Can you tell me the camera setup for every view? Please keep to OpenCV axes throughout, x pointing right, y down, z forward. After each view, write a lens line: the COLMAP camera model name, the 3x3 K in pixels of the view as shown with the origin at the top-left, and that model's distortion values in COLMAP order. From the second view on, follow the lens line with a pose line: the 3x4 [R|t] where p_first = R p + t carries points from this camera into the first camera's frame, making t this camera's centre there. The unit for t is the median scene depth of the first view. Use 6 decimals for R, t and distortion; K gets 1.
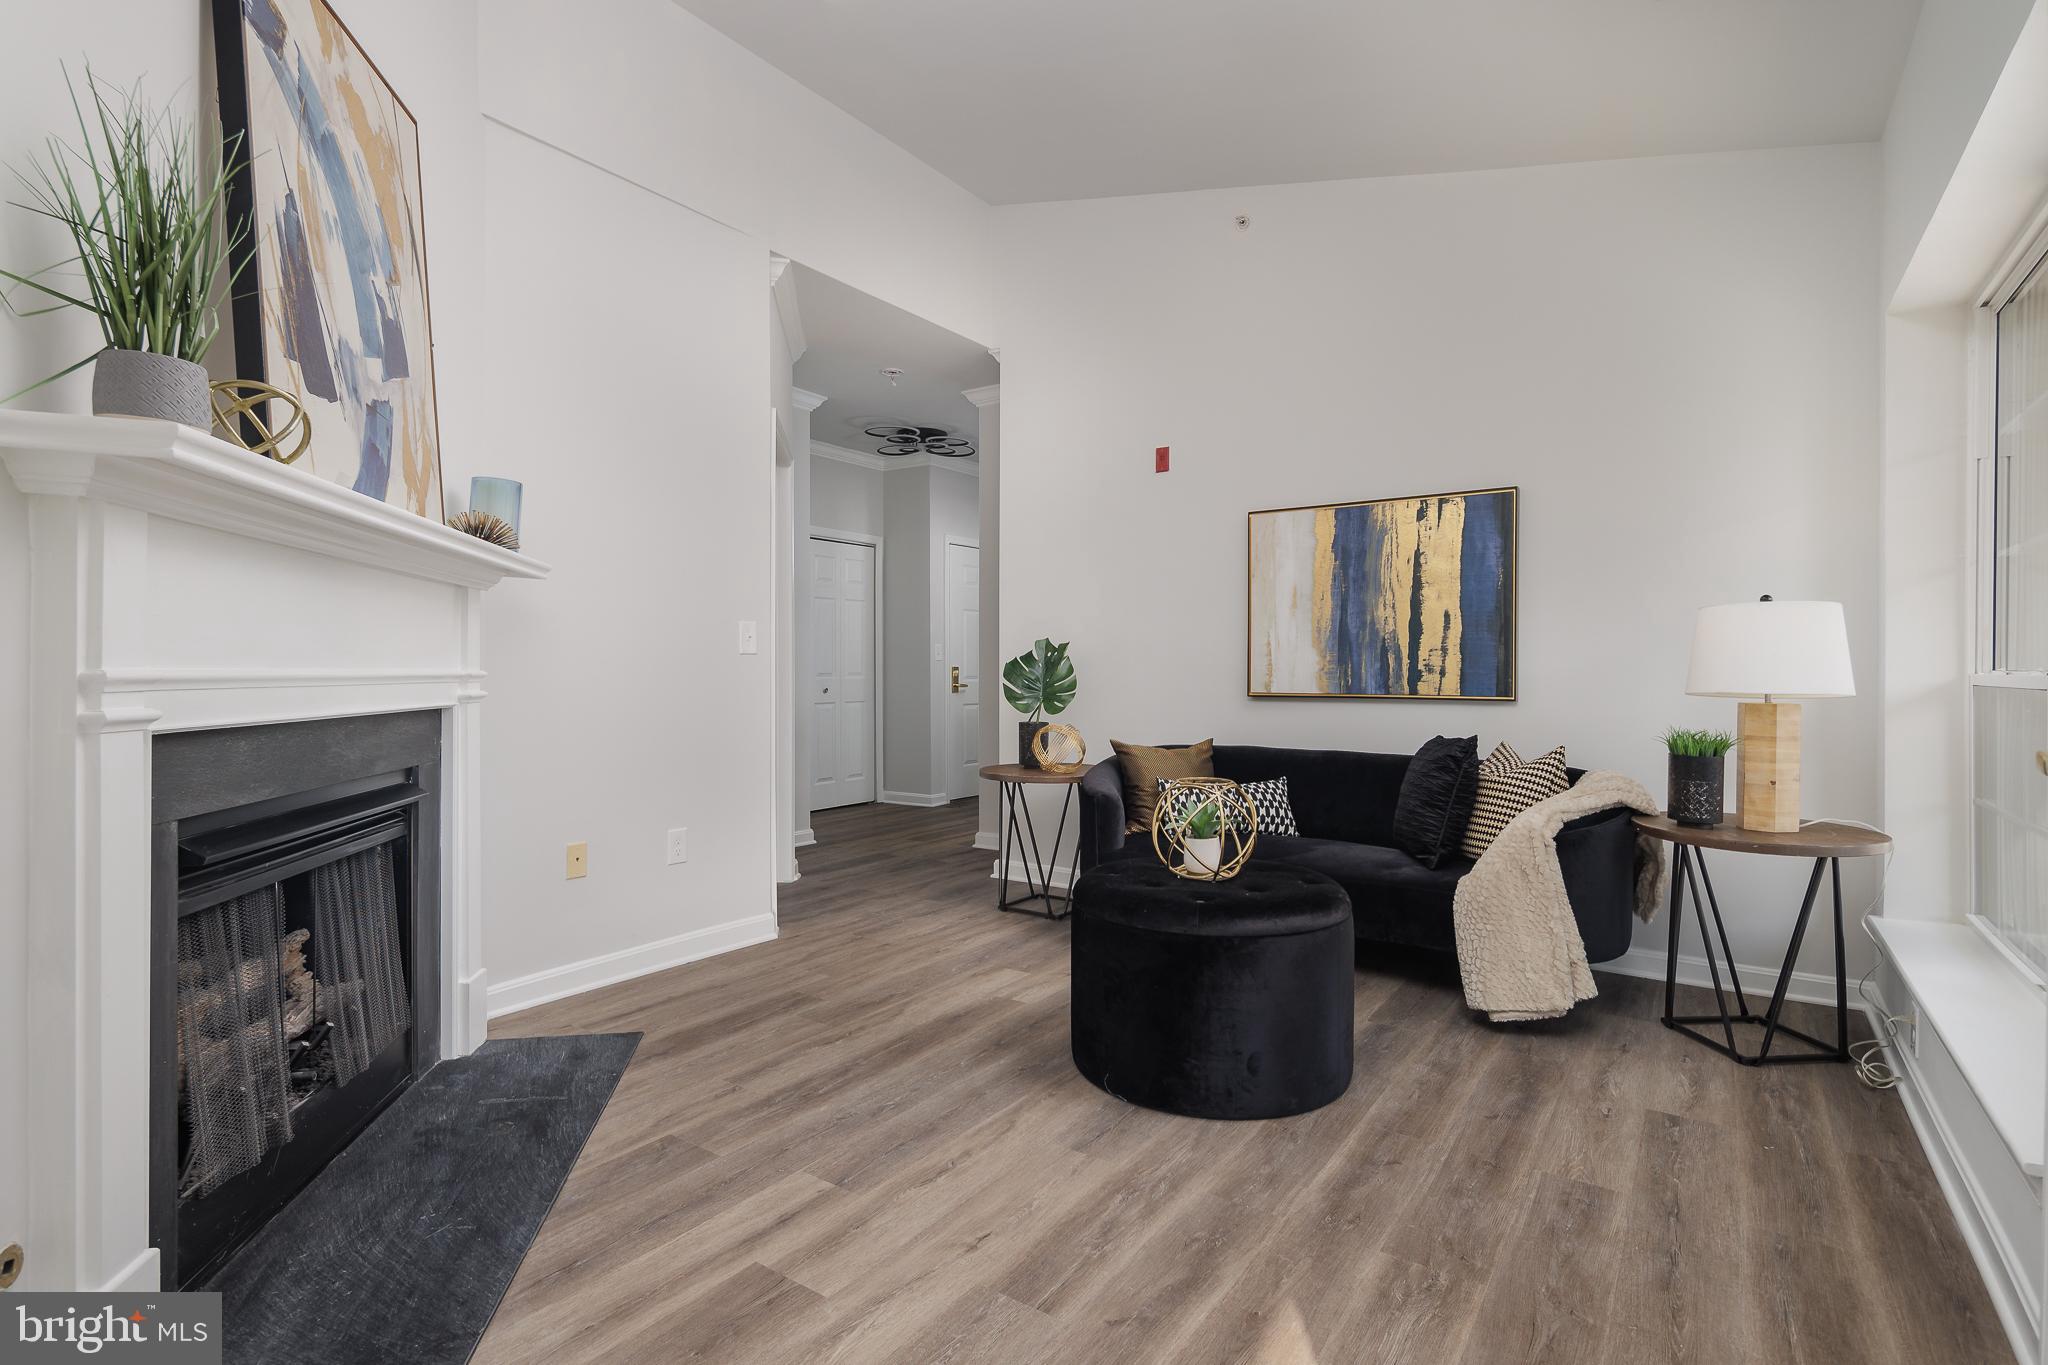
lens RADIAL K [[1035.4, 0, 979.3], [0, 1035.4, 690.9], [0, 0, 1]] dist [0.004089, -0.004572]
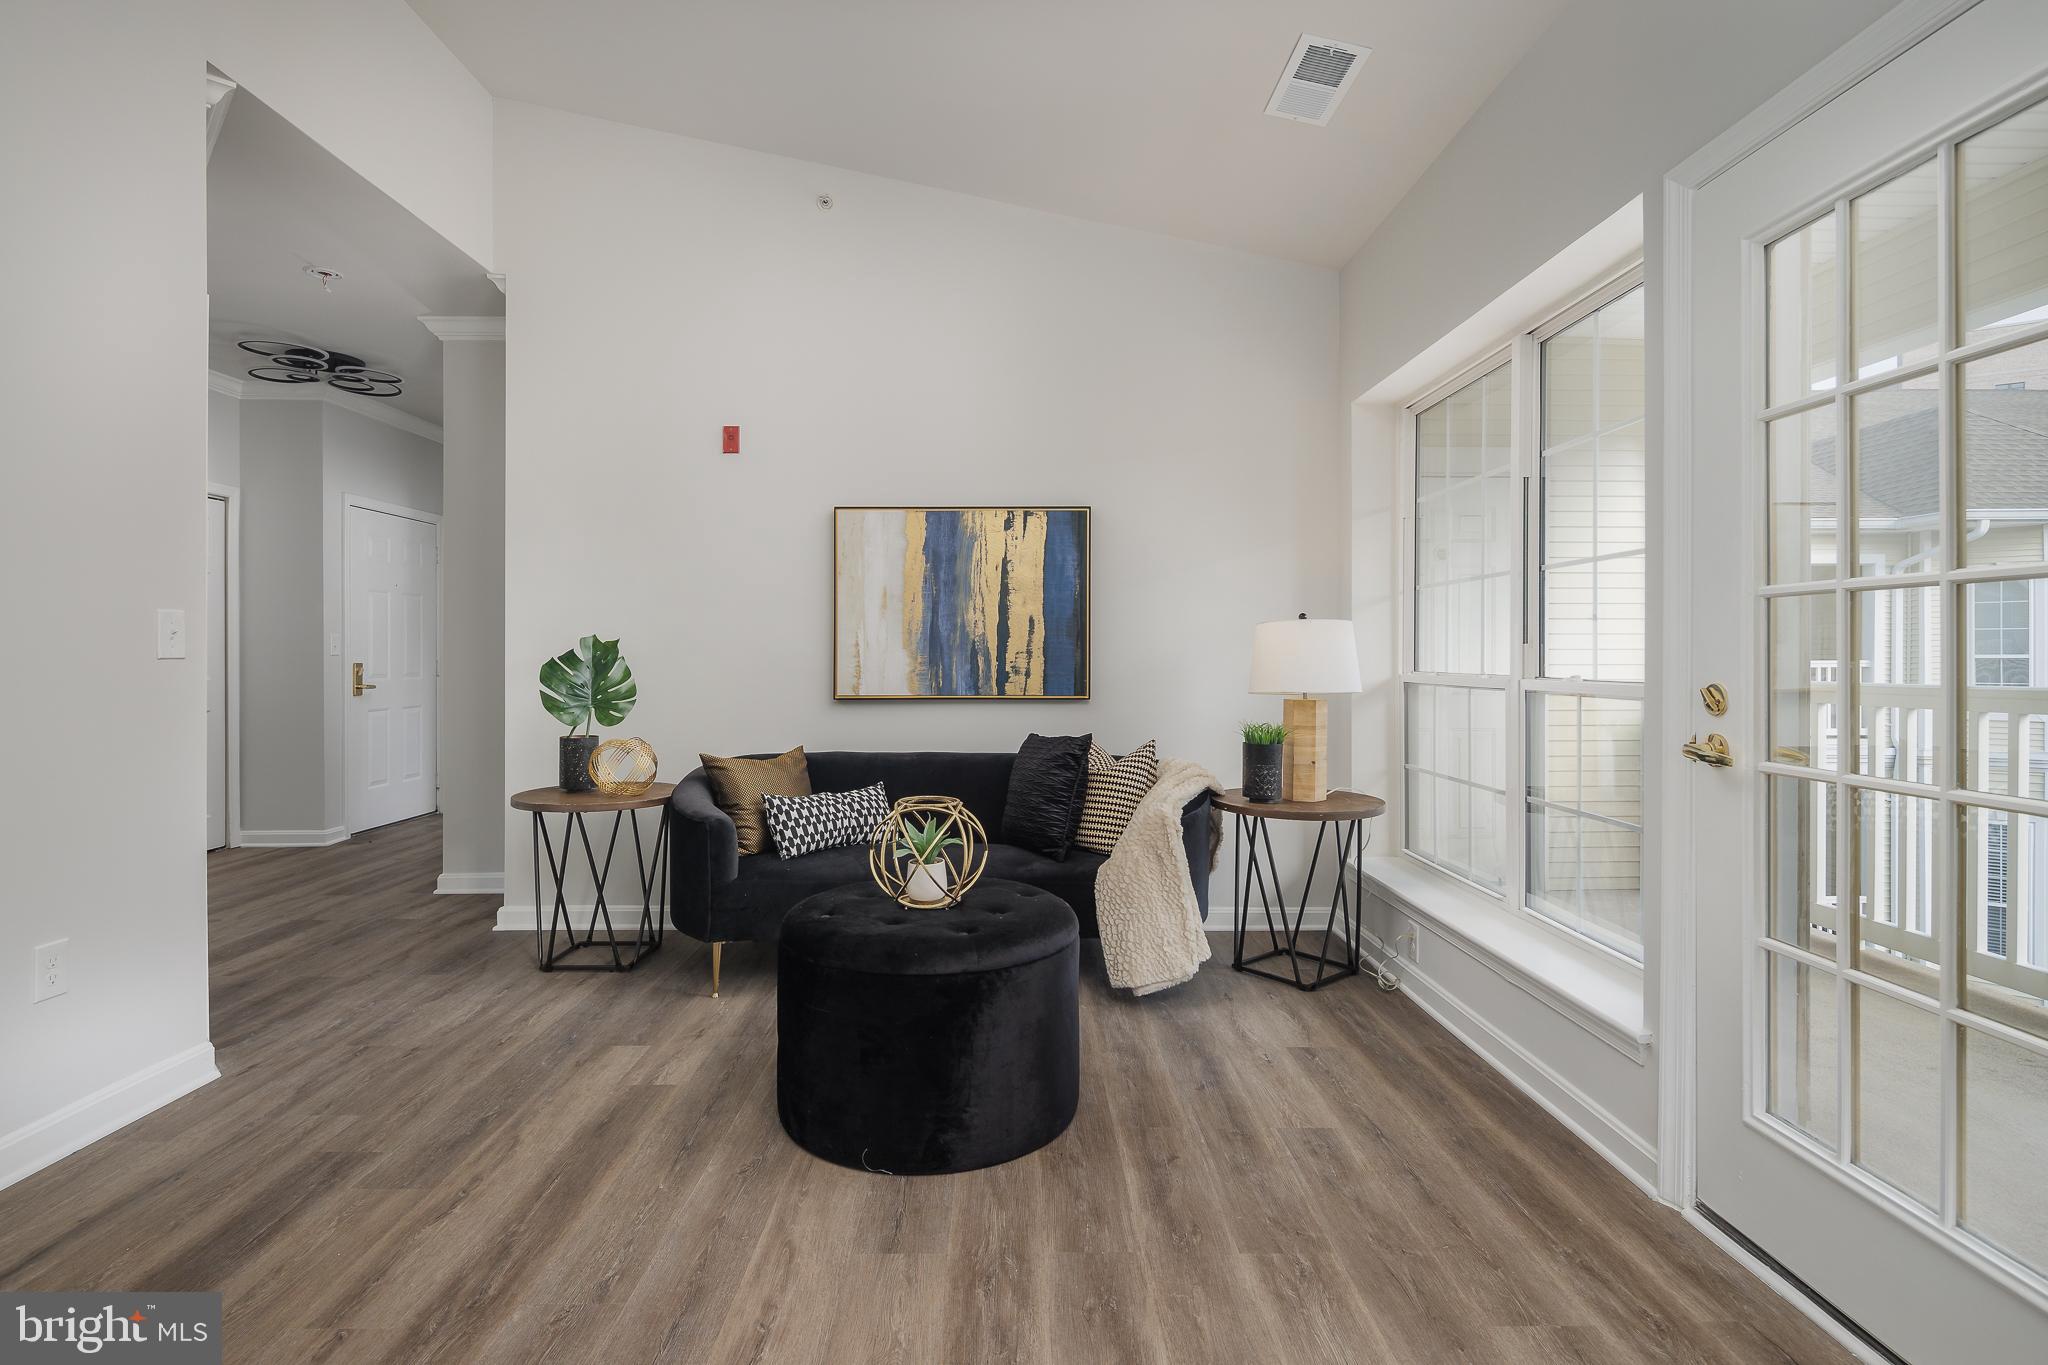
lens RADIAL K [[1035.4, 0, 1030.9], [0, 1035.4, 664.8], [0, 0, 1]] dist [0.004089, -0.004572]
pose [[0.795105, -0.006850, 0.606434, -0.238549], [0.013904, 0.999879, -0.006936, -0.023730], [-0.606313, 0.013947, 0.795104, 0.179003]]
